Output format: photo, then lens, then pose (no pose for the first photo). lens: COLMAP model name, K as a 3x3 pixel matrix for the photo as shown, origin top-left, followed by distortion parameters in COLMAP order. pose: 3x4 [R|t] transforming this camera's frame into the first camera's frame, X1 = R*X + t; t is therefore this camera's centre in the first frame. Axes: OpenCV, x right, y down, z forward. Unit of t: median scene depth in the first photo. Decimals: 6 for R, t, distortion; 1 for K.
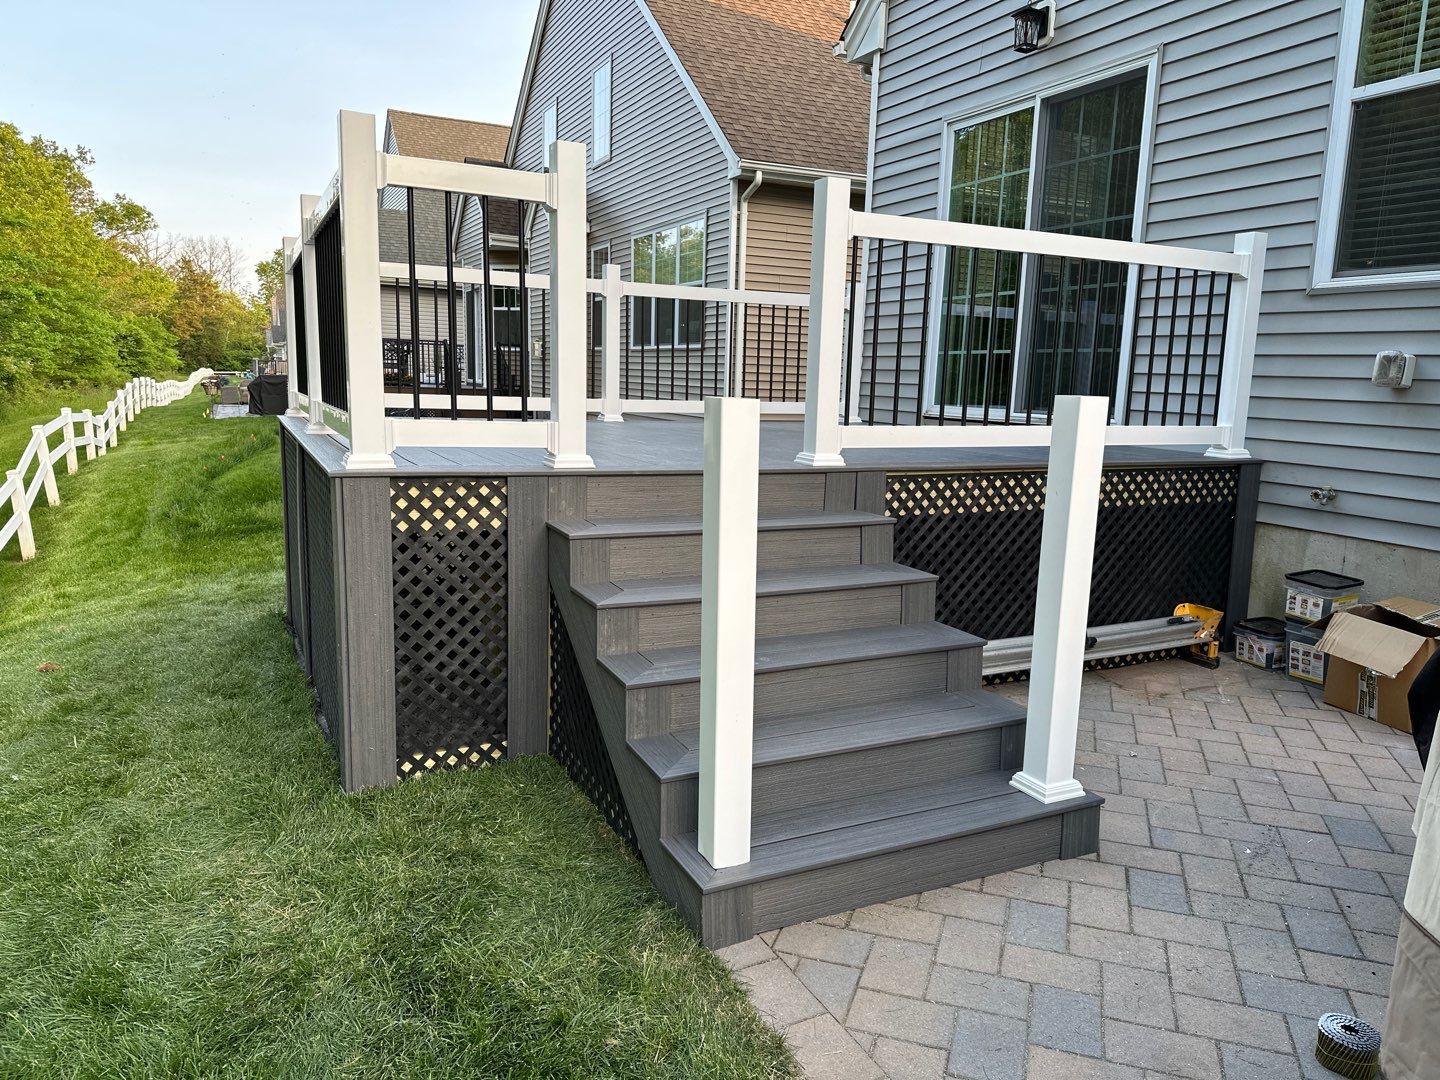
lens RADIAL K [[1013.8, 0, 724.2], [0, 1013.8, 541.9], [0, 0, 1]] dist [0.037064, -0.035046]
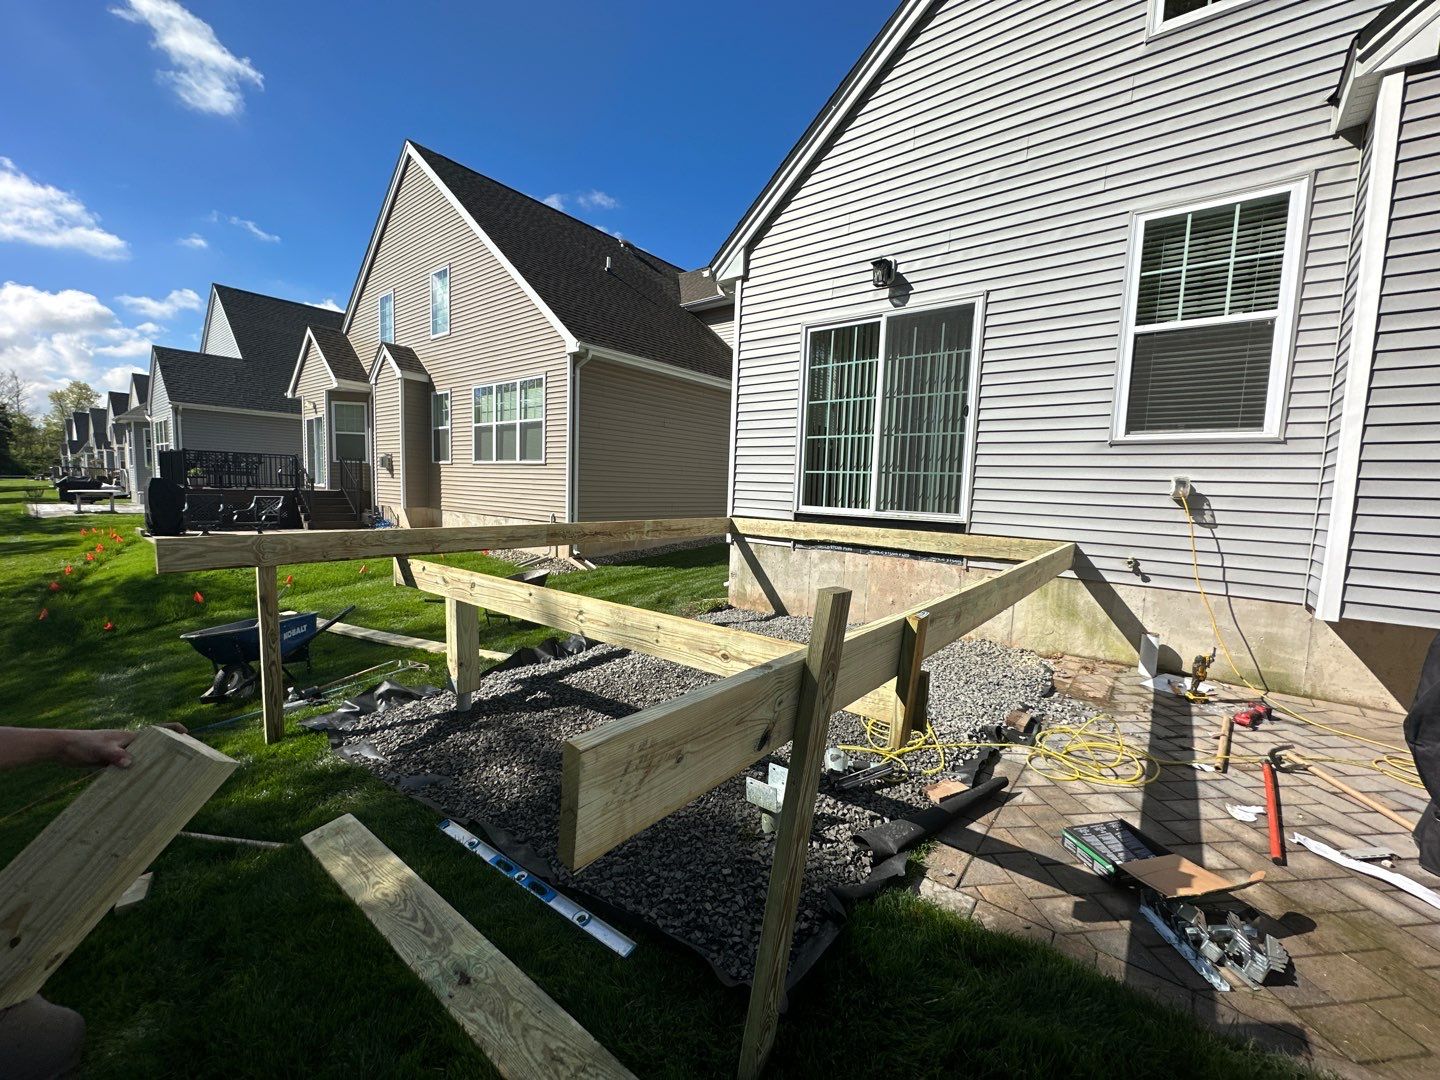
lens RADIAL K [[571.7, 0, 719.7], [0, 571.7, 536.1], [0, 0, 1]] dist [0.000444, -0.000788]
pose [[0.903099, -0.039394, 0.427622, -0.404976], [0.066197, 0.996652, -0.047987, -0.083889], [-0.424300, 0.071644, 0.902683, 0.414903]]
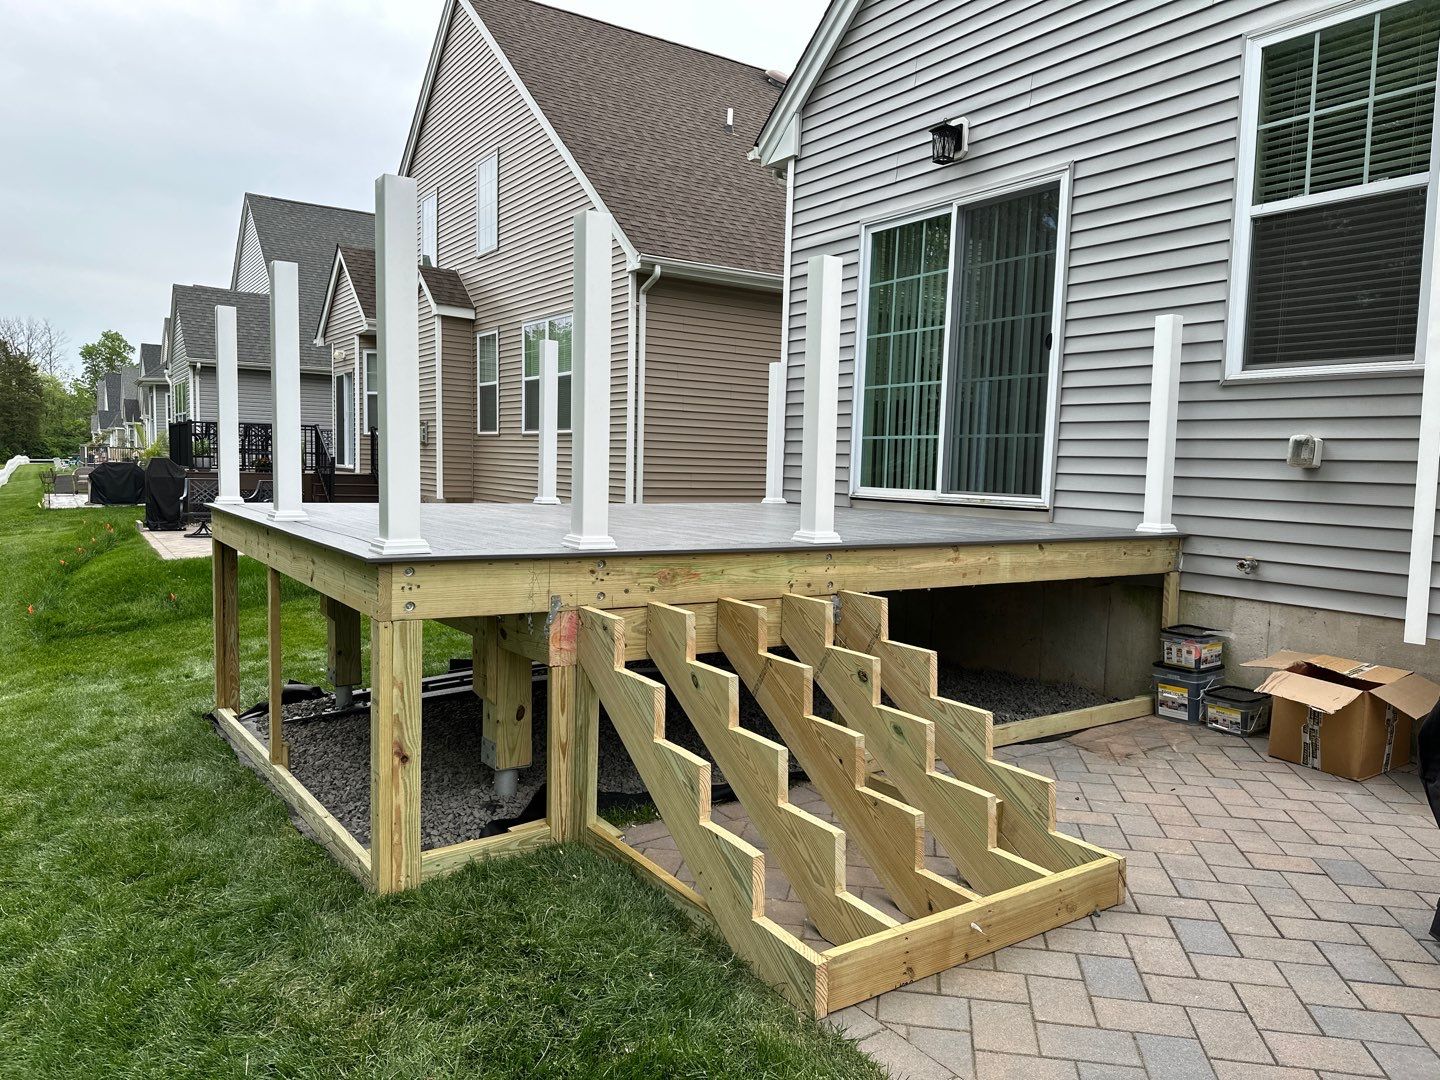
lens RADIAL K [[1007.6, 0, 721.7], [0, 1007.6, 547.7], [0, 0, 1]] dist [0.069937, -0.091874]
pose [[0.990230, -0.016314, 0.138488, -0.118403], [0.026833, 0.996865, -0.074435, 0.001981], [-0.136840, 0.077424, 0.987563, -0.005609]]
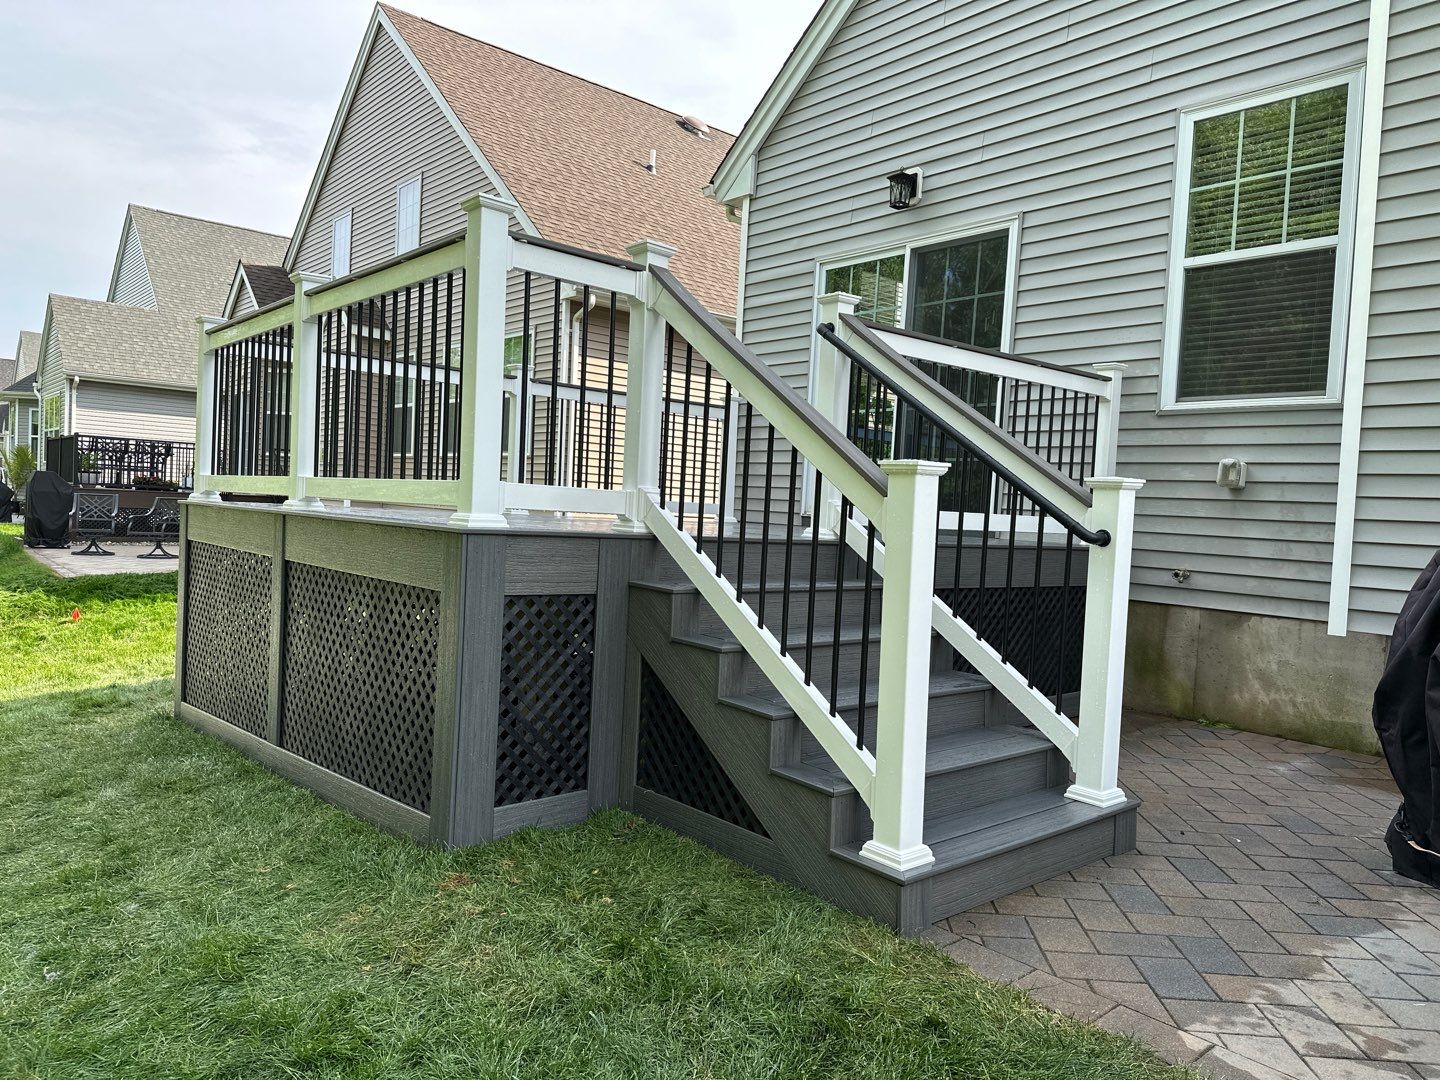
lens RADIAL K [[1007.1, 0, 723.4], [0, 1007.1, 550.2], [0, 0, 1]] dist [0.087668, -0.138602]
pose [[0.966619, 0.008912, 0.256063, -0.248017], [0.019881, 0.993773, -0.109638, 0.046323], [-0.255446, 0.111069, 0.960422, -0.039307]]
